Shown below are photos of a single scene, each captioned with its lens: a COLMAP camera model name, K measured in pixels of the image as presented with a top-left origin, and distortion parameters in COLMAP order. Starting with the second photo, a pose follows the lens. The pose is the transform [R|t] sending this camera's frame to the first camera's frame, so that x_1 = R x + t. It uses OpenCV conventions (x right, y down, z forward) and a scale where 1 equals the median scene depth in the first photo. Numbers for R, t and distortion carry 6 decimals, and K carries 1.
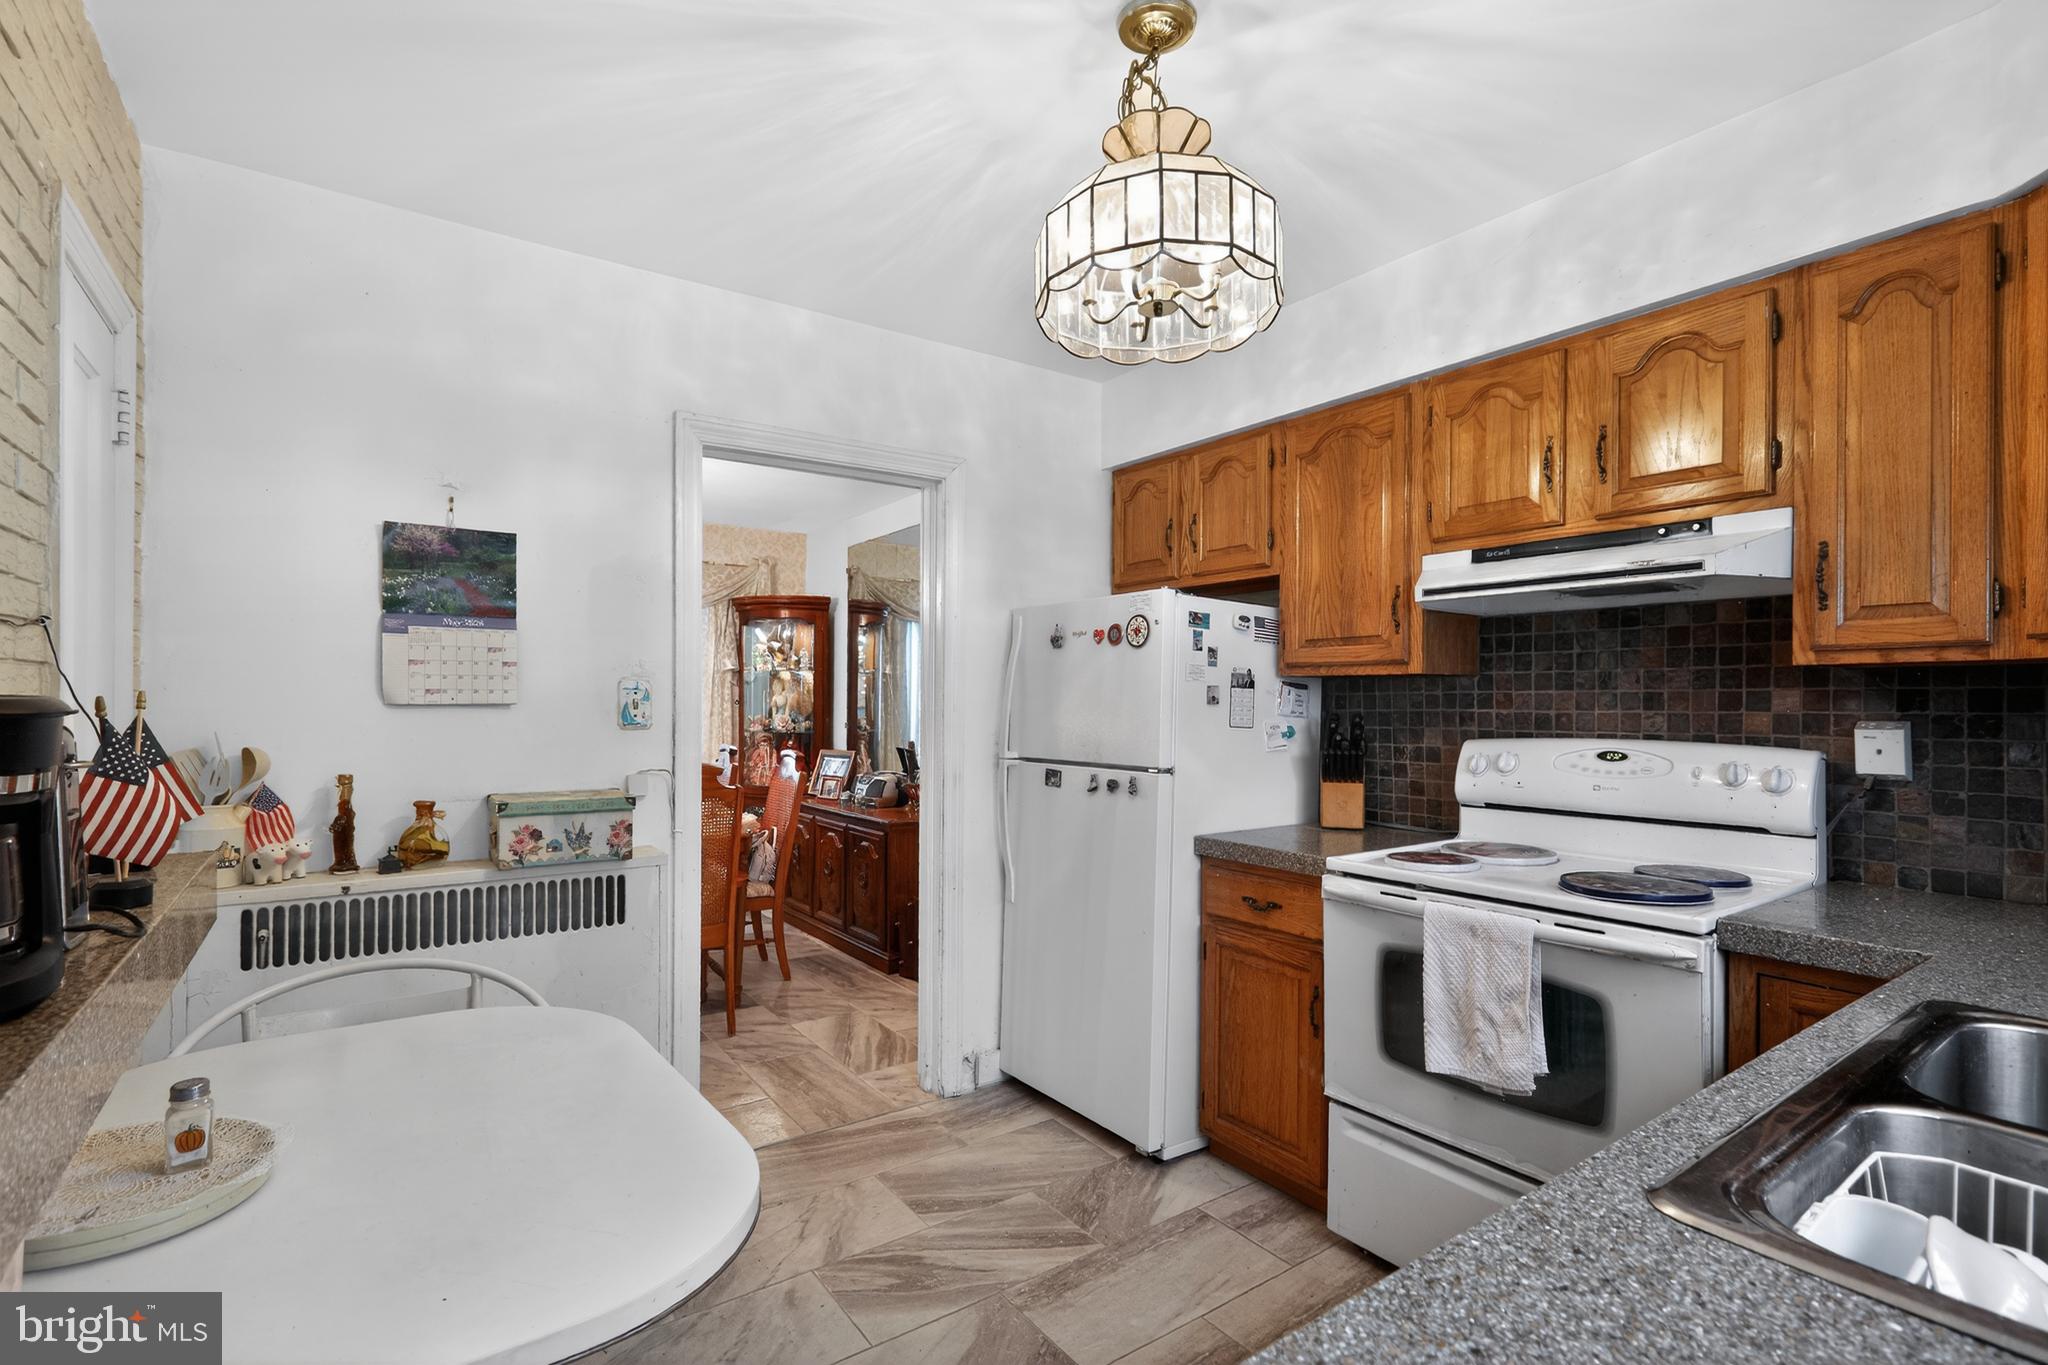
lens RADIAL K [[944.8, 0, 1007.2], [0, 944.8, 702.8], [0, 0, 1]] dist [0.001446, 0.000647]
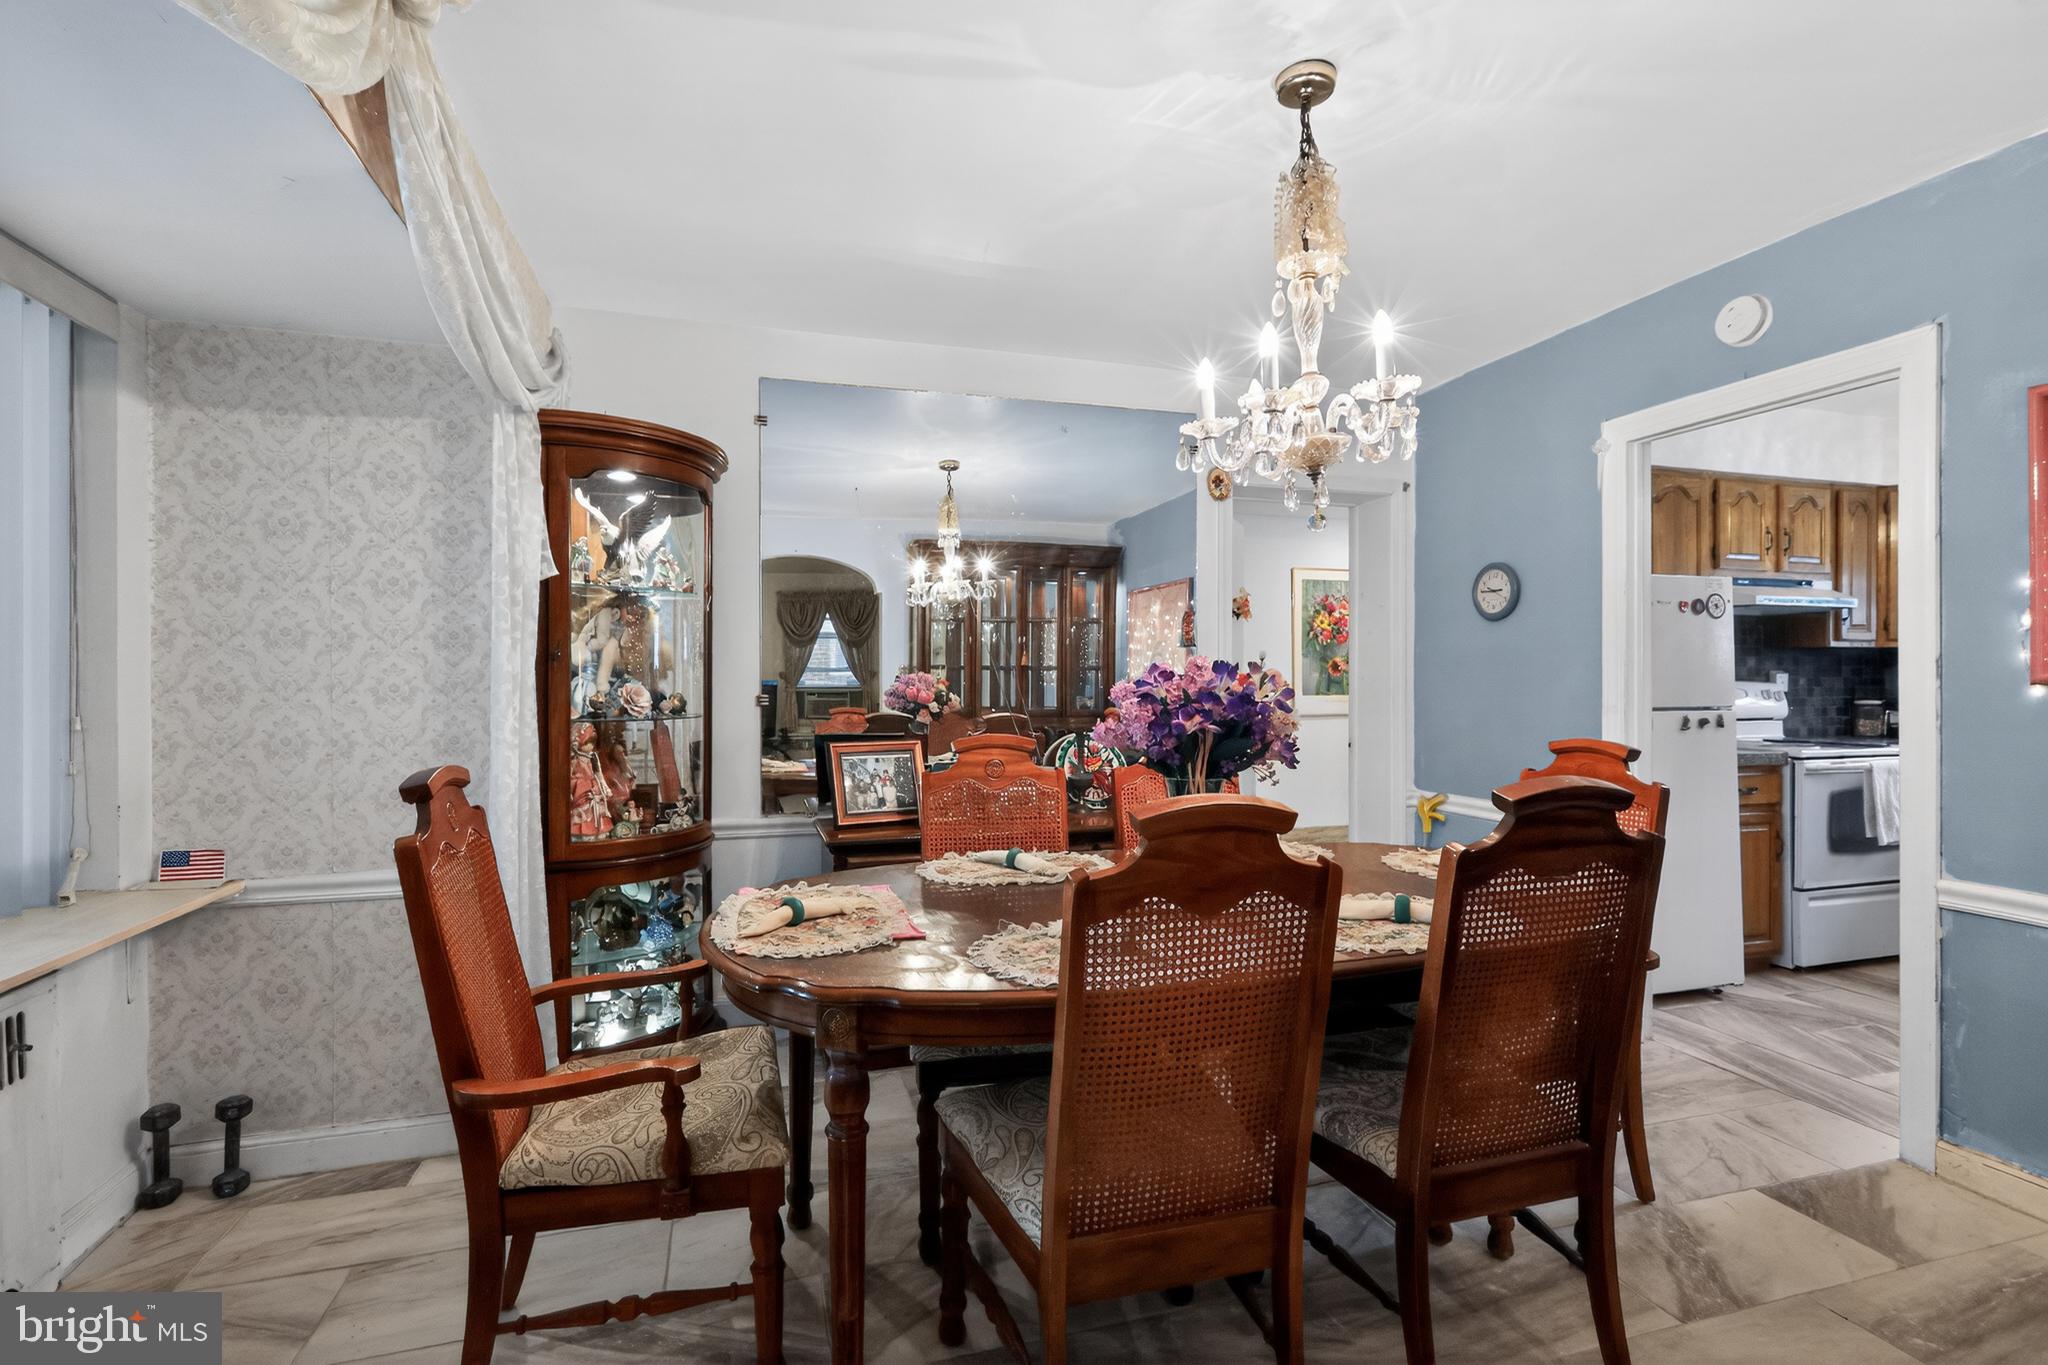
lens RADIAL K [[912.6, 0, 1017.9], [0, 912.6, 674.4], [0, 0, 1]] dist [-0.001625, 0.000873]
pose [[0.323597, -0.001860, 0.946193, -1.598988], [-0.002863, 0.999992, 0.002944, 0.024040], [-0.946191, -0.003662, 0.323589, 1.716413]]
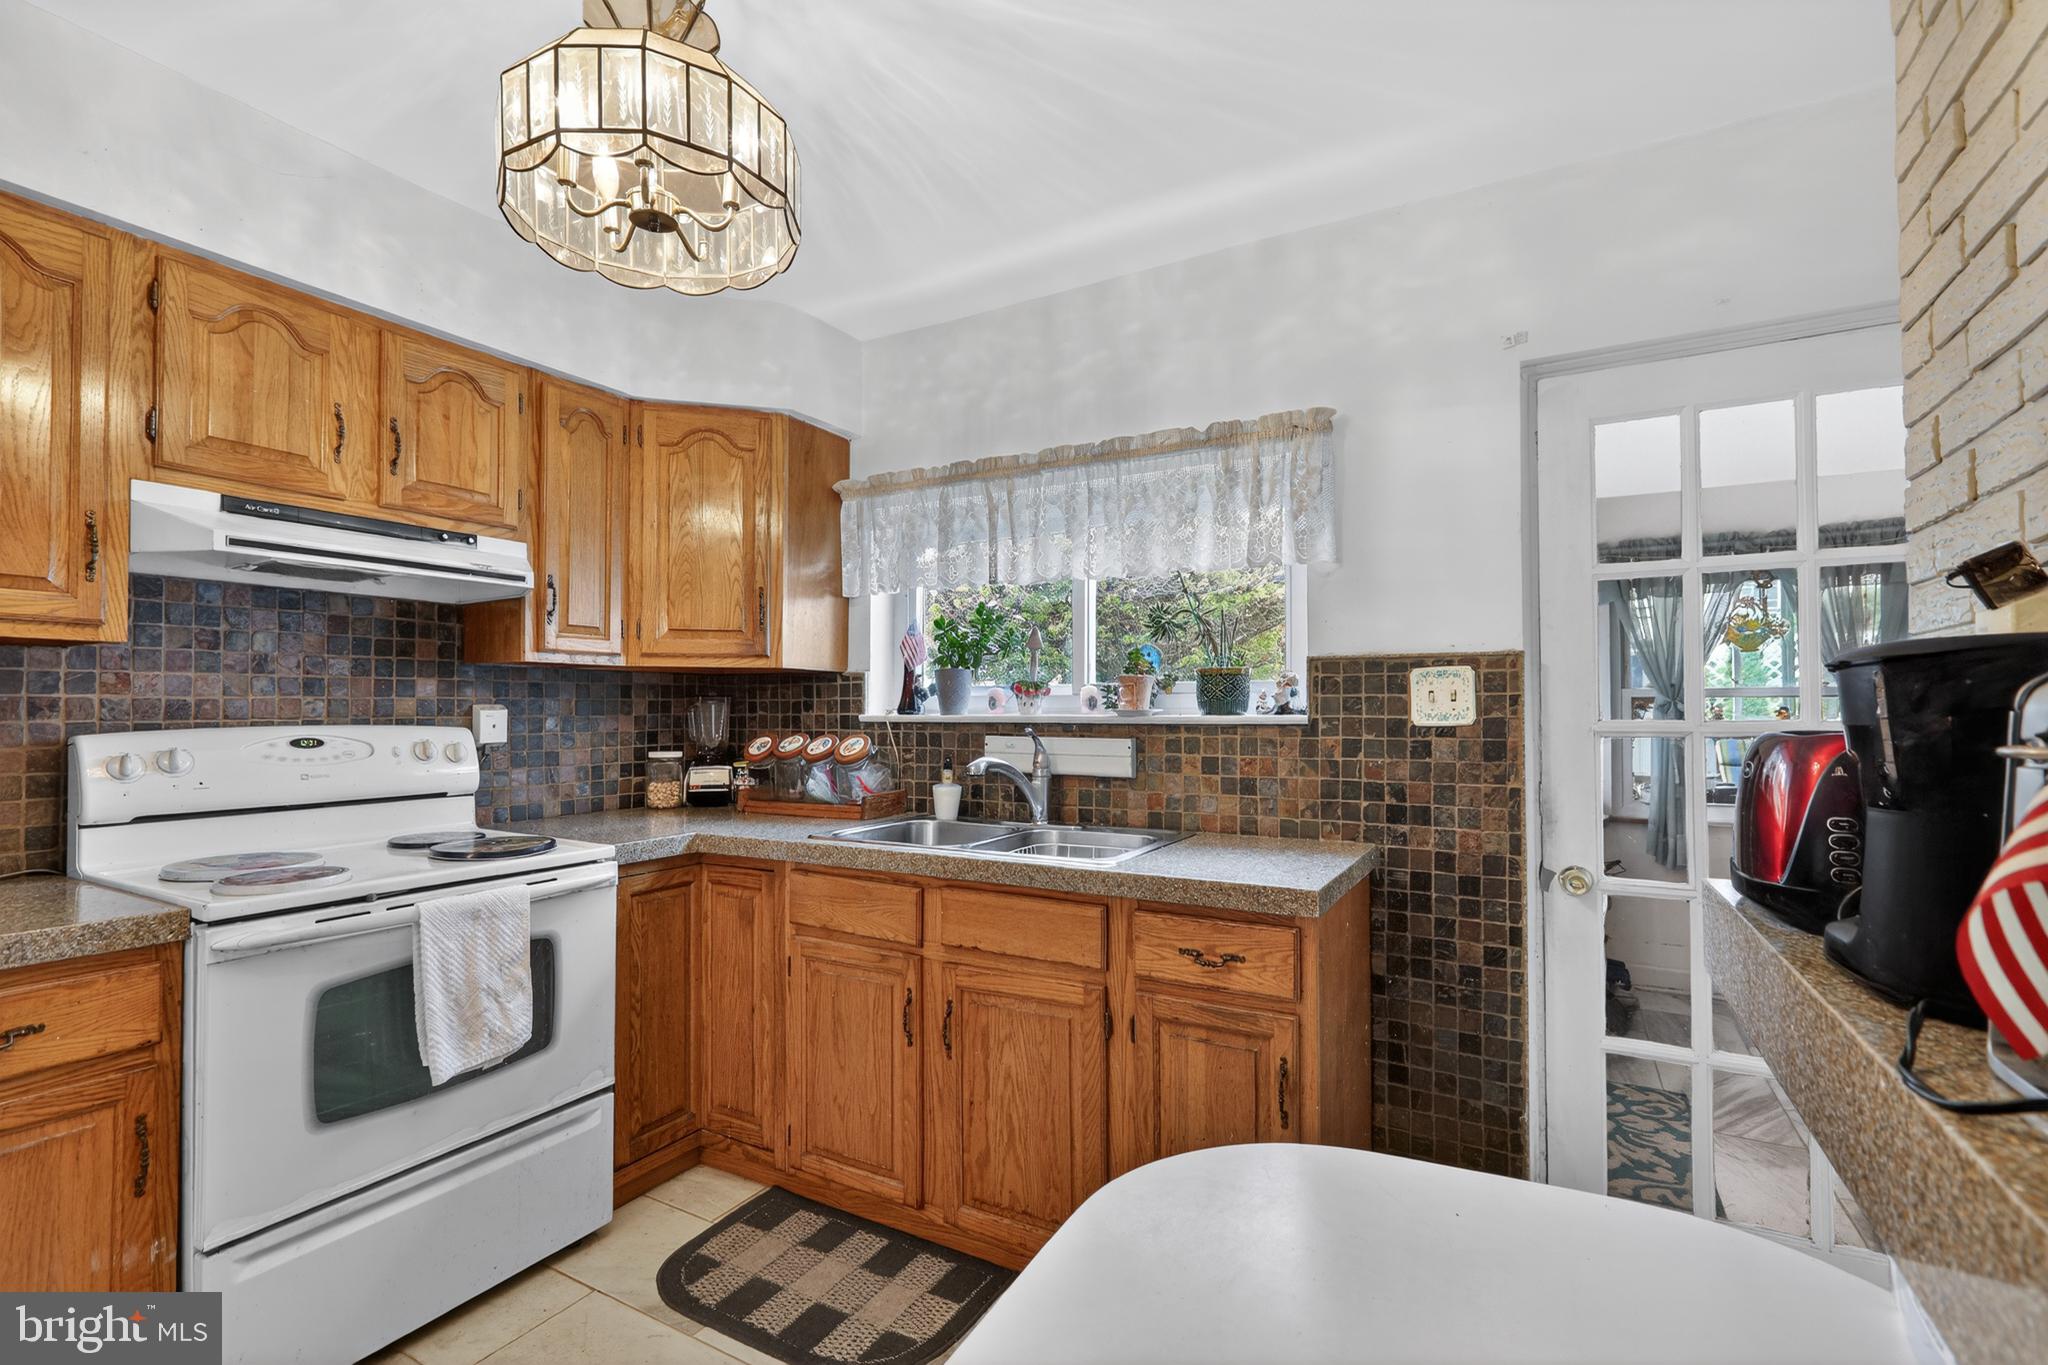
lens RADIAL K [[918.6, 0, 1017.0], [0, 918.6, 691.6], [0, 0, 1]] dist [-0.000290, 0.000012]
pose [[-0.422690, 0.014335, 0.906161, -0.494333], [-0.000415, 0.999872, -0.016011, 0.017950], [-0.906274, -0.007144, -0.422629, 0.710198]]
